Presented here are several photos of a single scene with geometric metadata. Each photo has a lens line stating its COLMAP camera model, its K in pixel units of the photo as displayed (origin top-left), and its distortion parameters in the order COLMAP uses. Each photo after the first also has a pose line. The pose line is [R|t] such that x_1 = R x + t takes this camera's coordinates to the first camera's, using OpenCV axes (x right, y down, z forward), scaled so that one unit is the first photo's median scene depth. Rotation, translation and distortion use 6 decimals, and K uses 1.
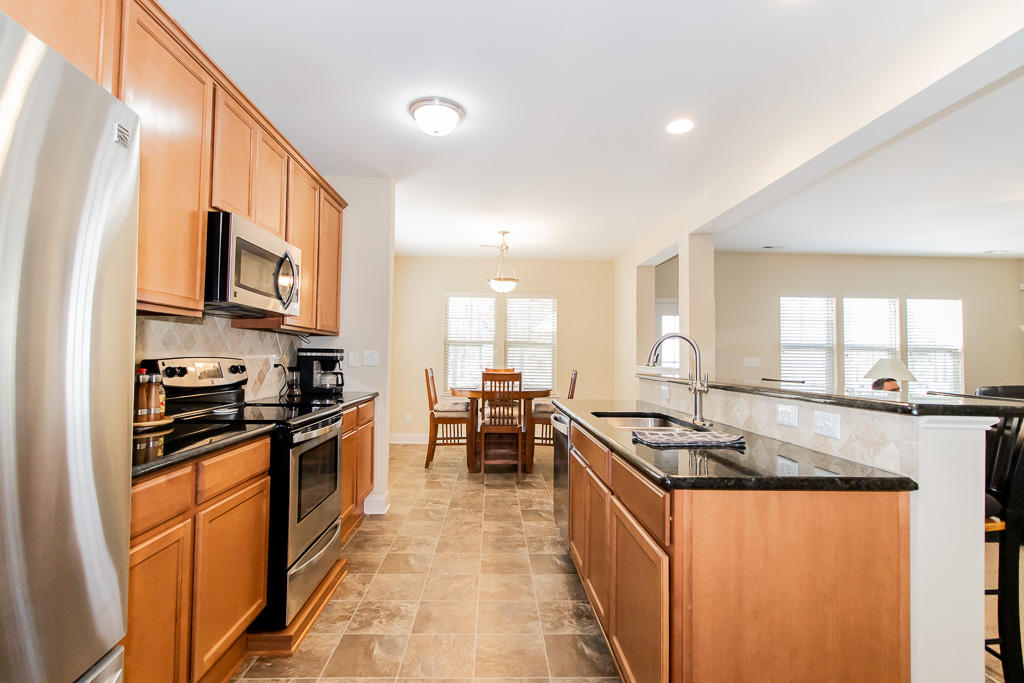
lens RADIAL K [[488.8, 0, 512.0], [0, 488.8, 341.5], [0, 0, 1]] dist [0.001910, 0.000333]
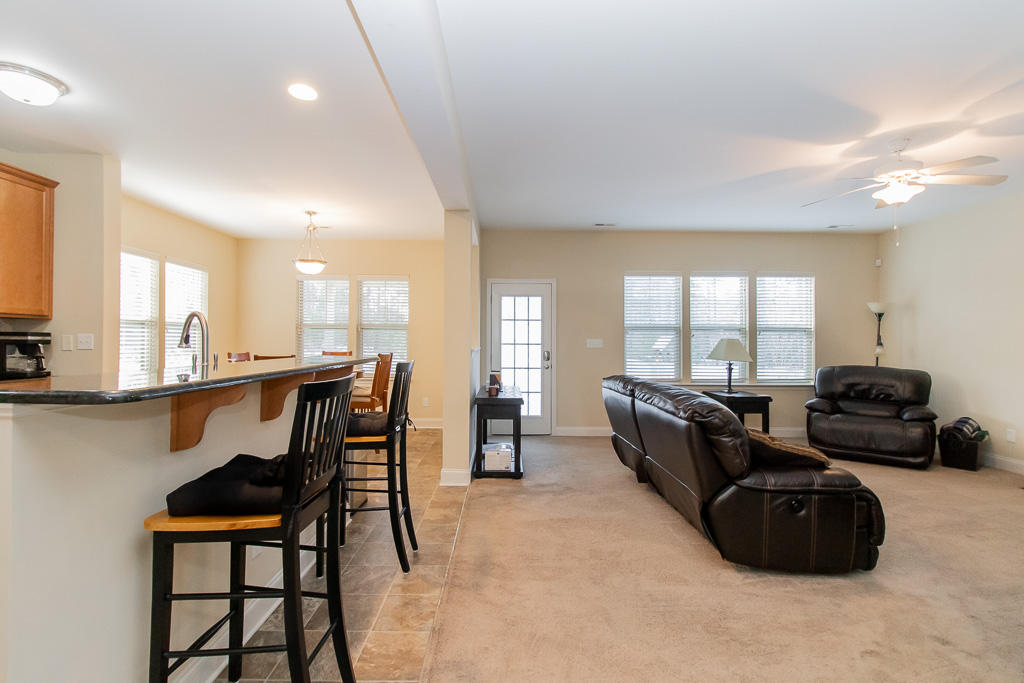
lens RADIAL K [[486.1, 0, 512.0], [0, 486.1, 341.5], [0, 0, 1]] dist [-0.000477, 0.013054]
pose [[0.999627, -0.007331, -0.026301, 0.478244], [0.008205, 0.999412, 0.033279, 0.006706], [0.026042, -0.033483, 0.999100, 0.032164]]
